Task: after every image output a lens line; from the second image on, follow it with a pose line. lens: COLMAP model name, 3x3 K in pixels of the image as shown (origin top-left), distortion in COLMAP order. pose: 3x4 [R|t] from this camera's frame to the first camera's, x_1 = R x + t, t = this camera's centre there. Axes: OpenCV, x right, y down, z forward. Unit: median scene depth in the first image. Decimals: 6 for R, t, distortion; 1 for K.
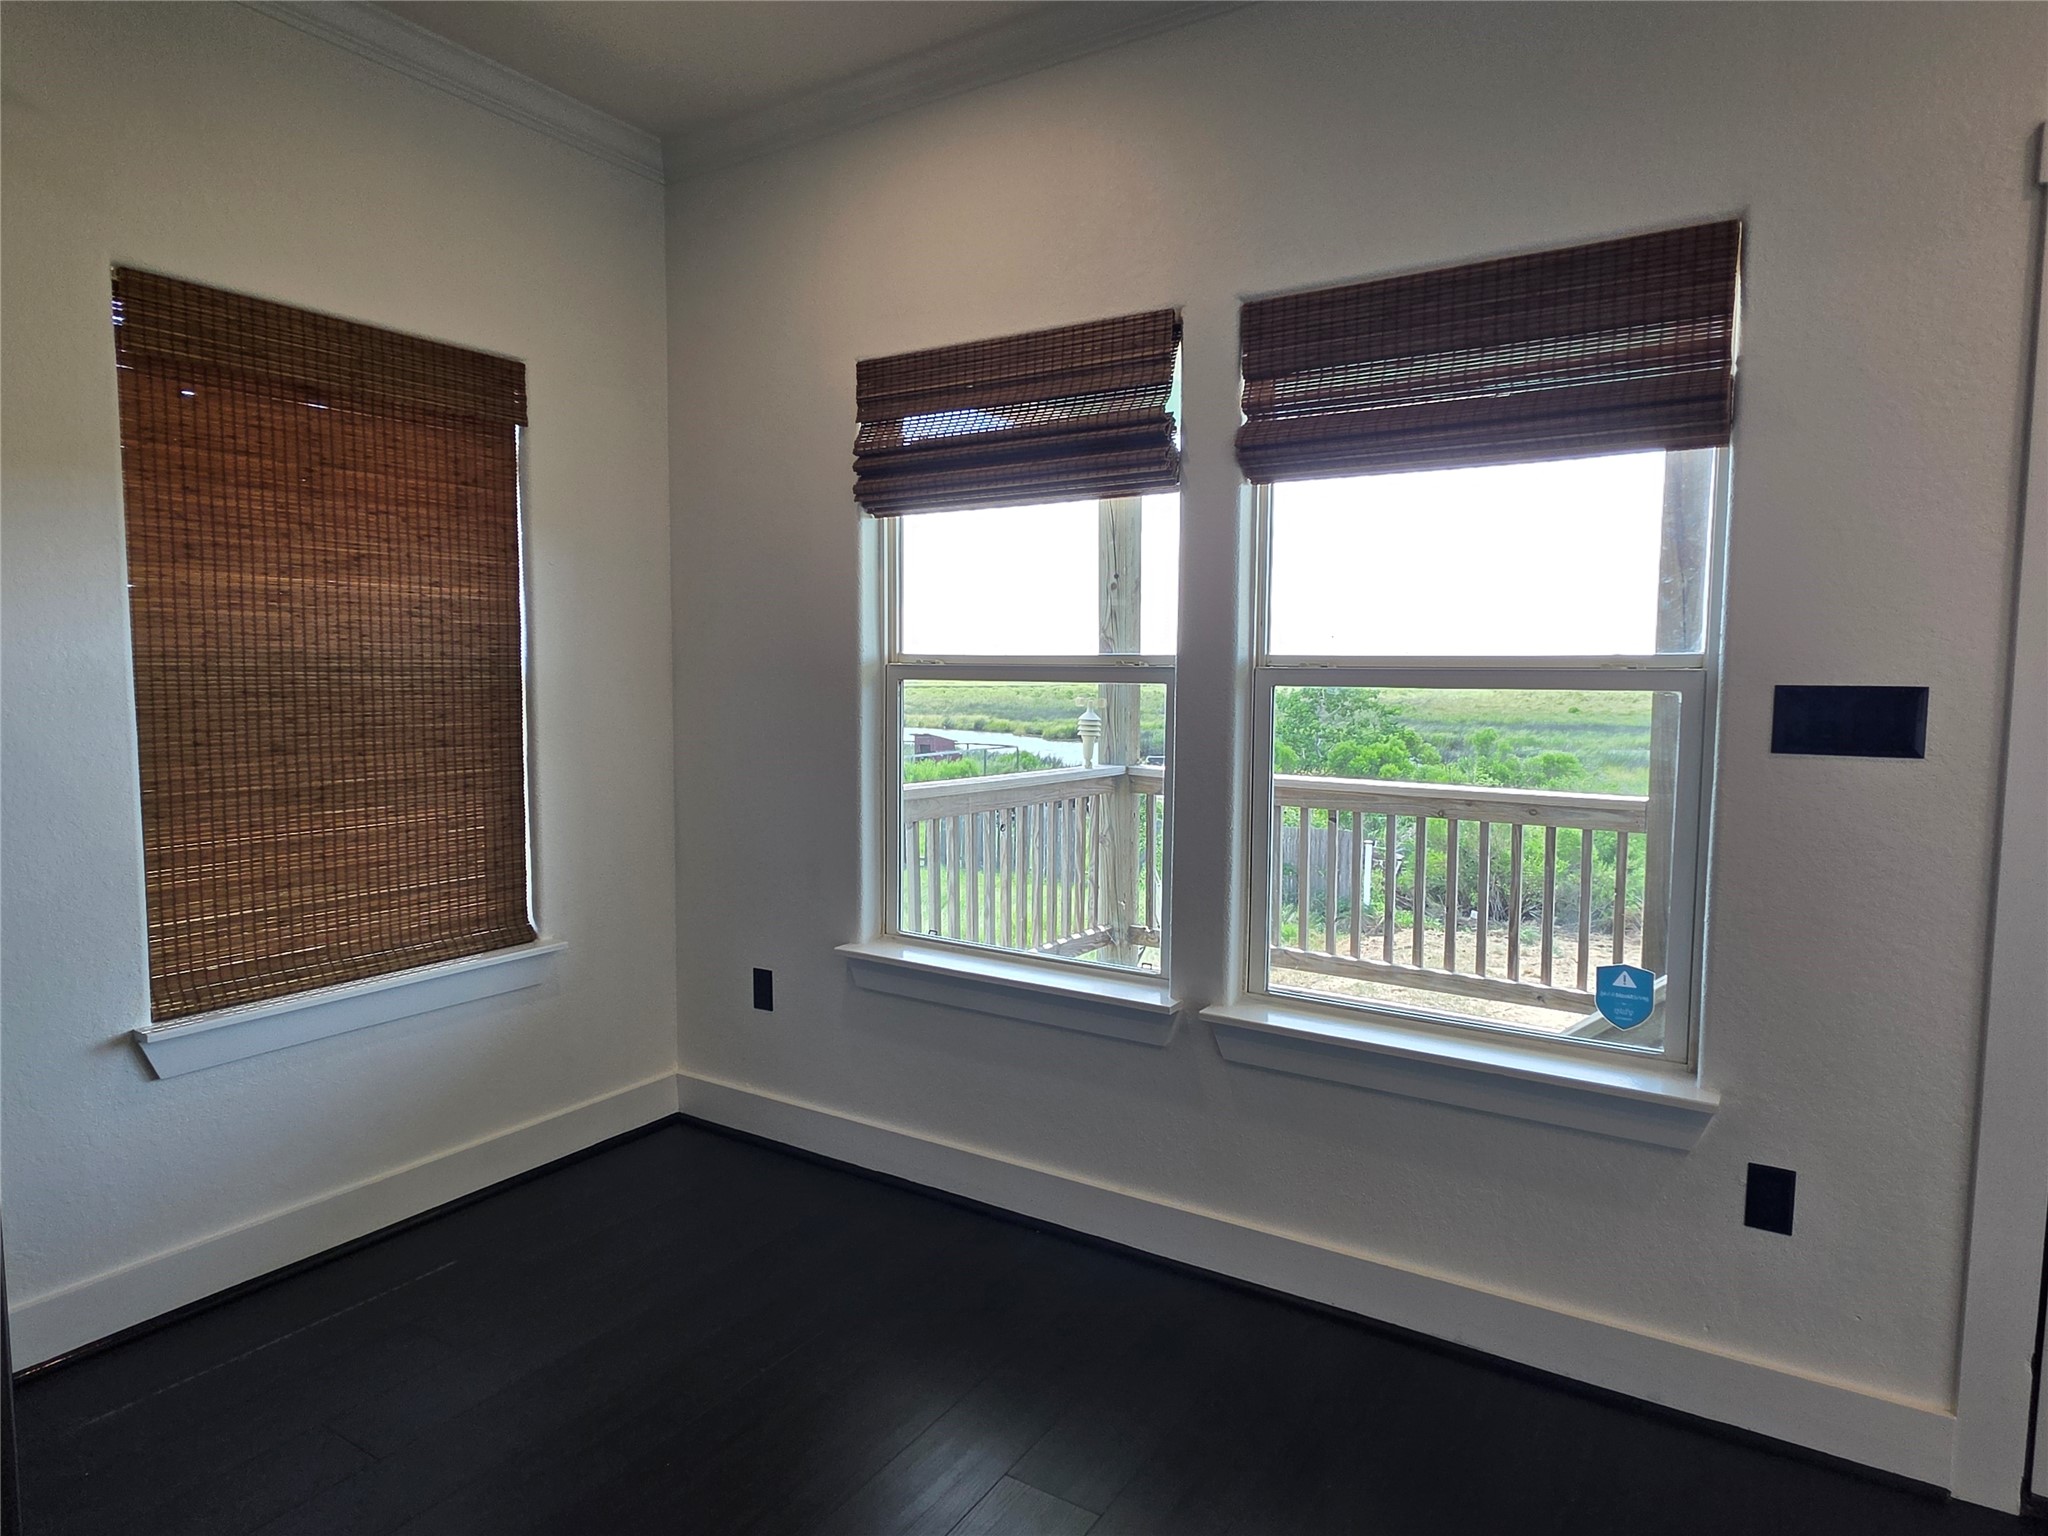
lens RADIAL K [[1212.5, 0, 1024.0], [0, 1212.5, 768.0], [0, 0, 1]] dist [-0.008992, -0.002770]
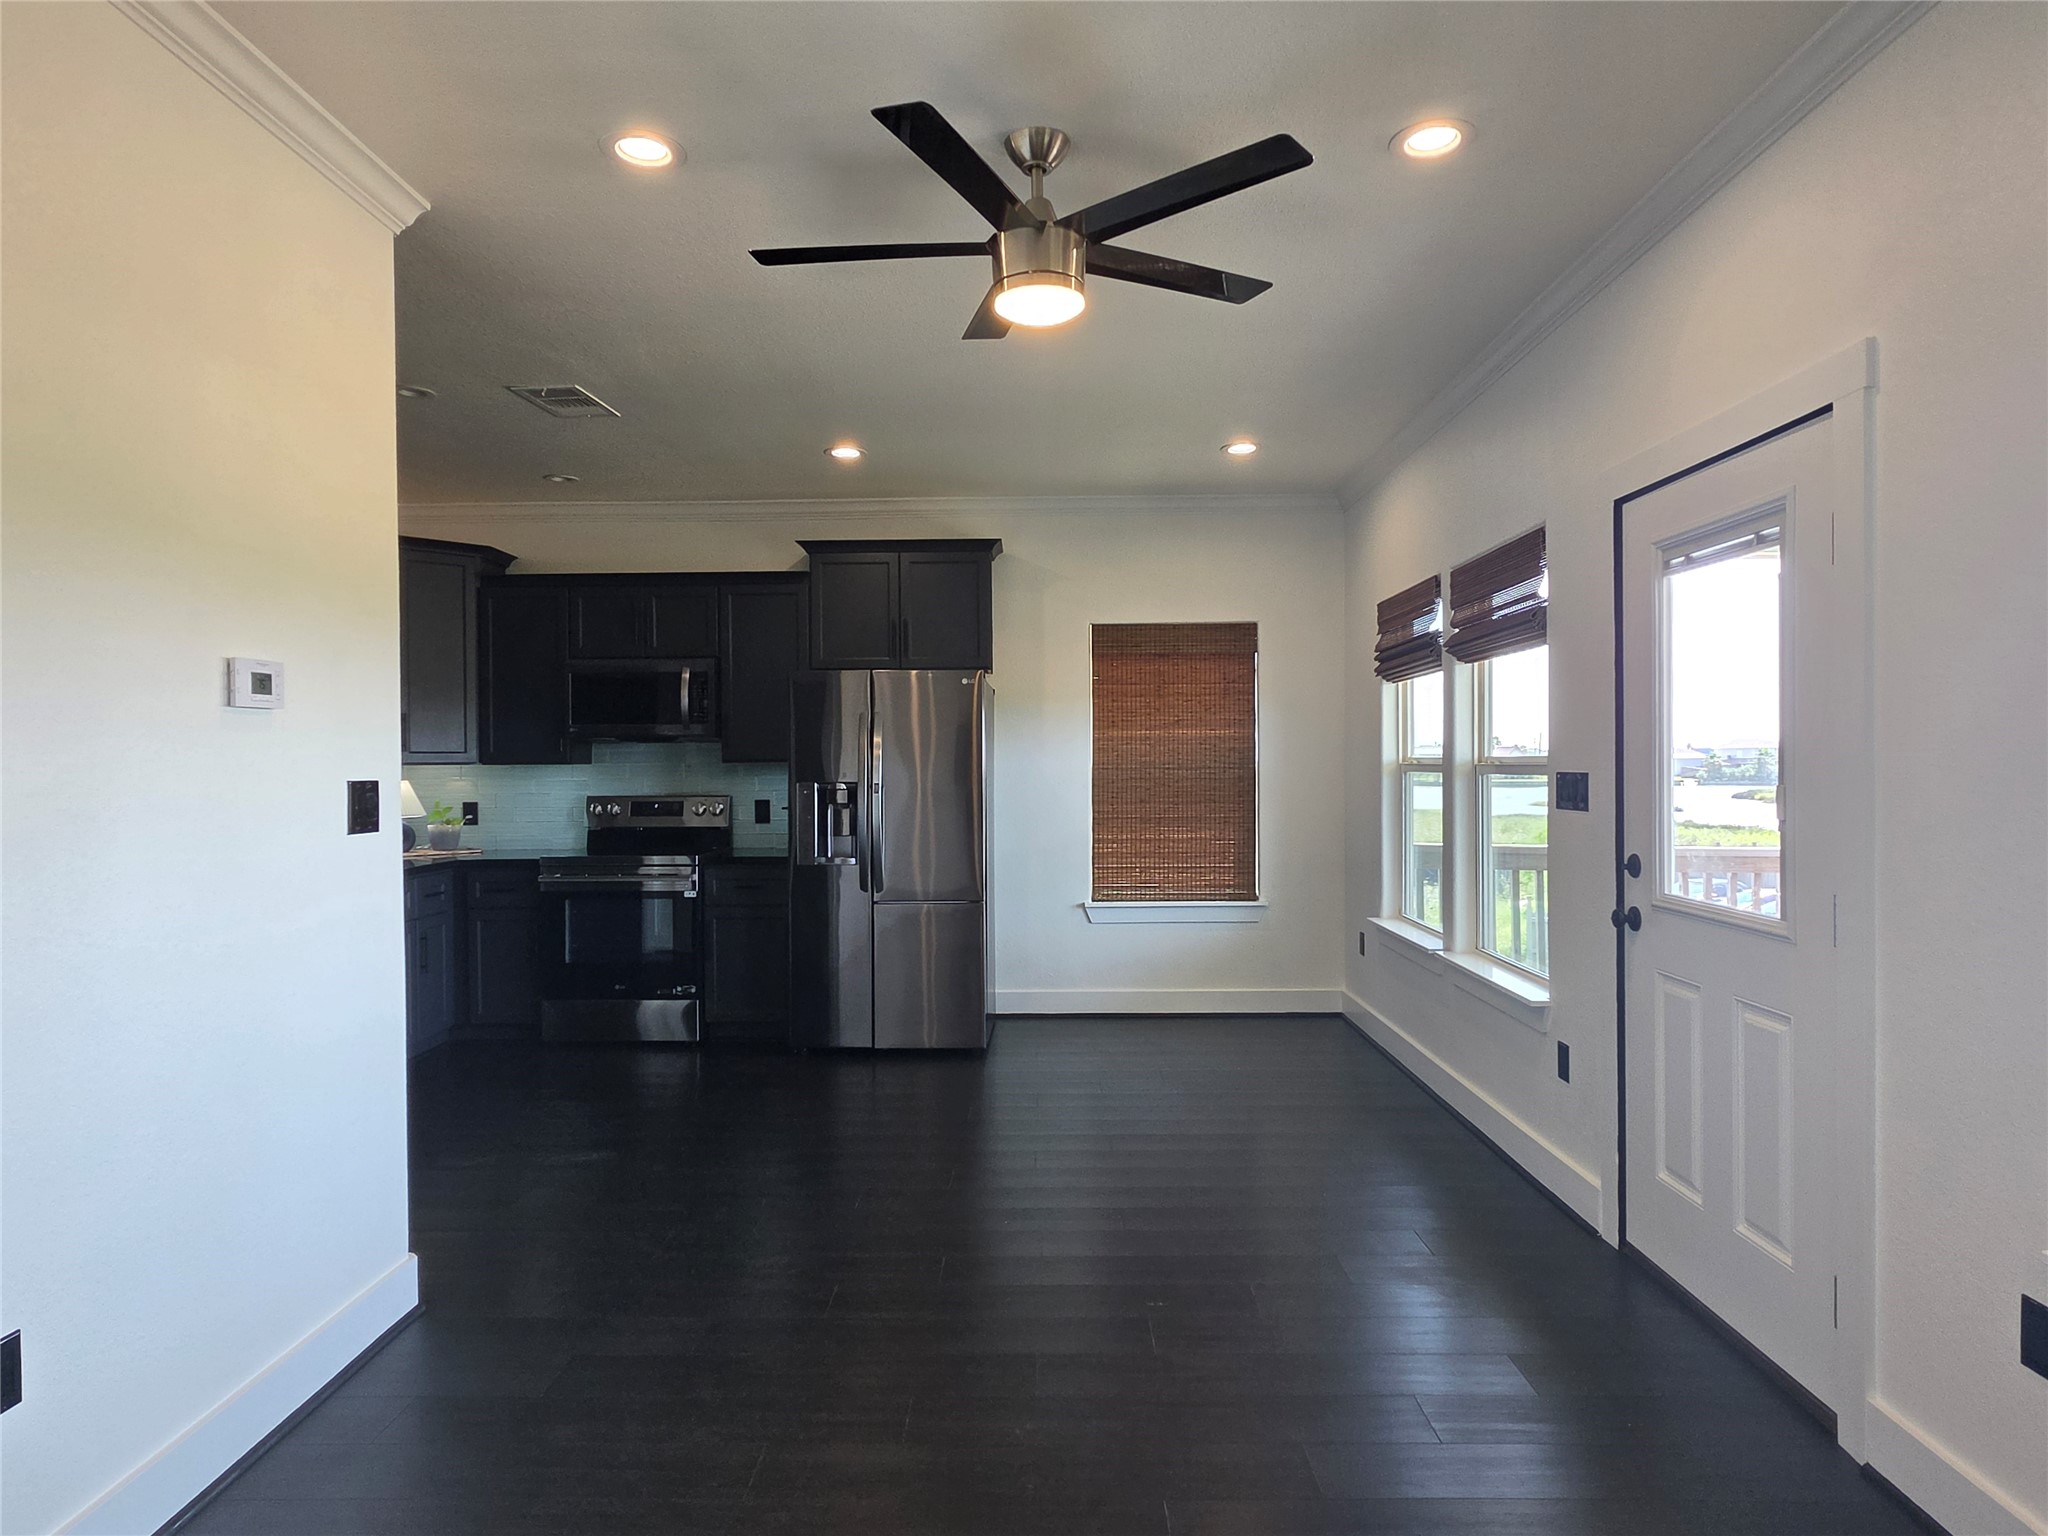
lens RADIAL K [[1212.5, 0, 1024.0], [0, 1212.5, 768.0], [0, 0, 1]] dist [-0.008992, -0.002770]
pose [[0.523055, -0.006415, -0.852275, 1.222555], [-0.062151, 0.997022, -0.045647, 0.040764], [0.850030, 0.076845, 0.521098, -0.446568]]
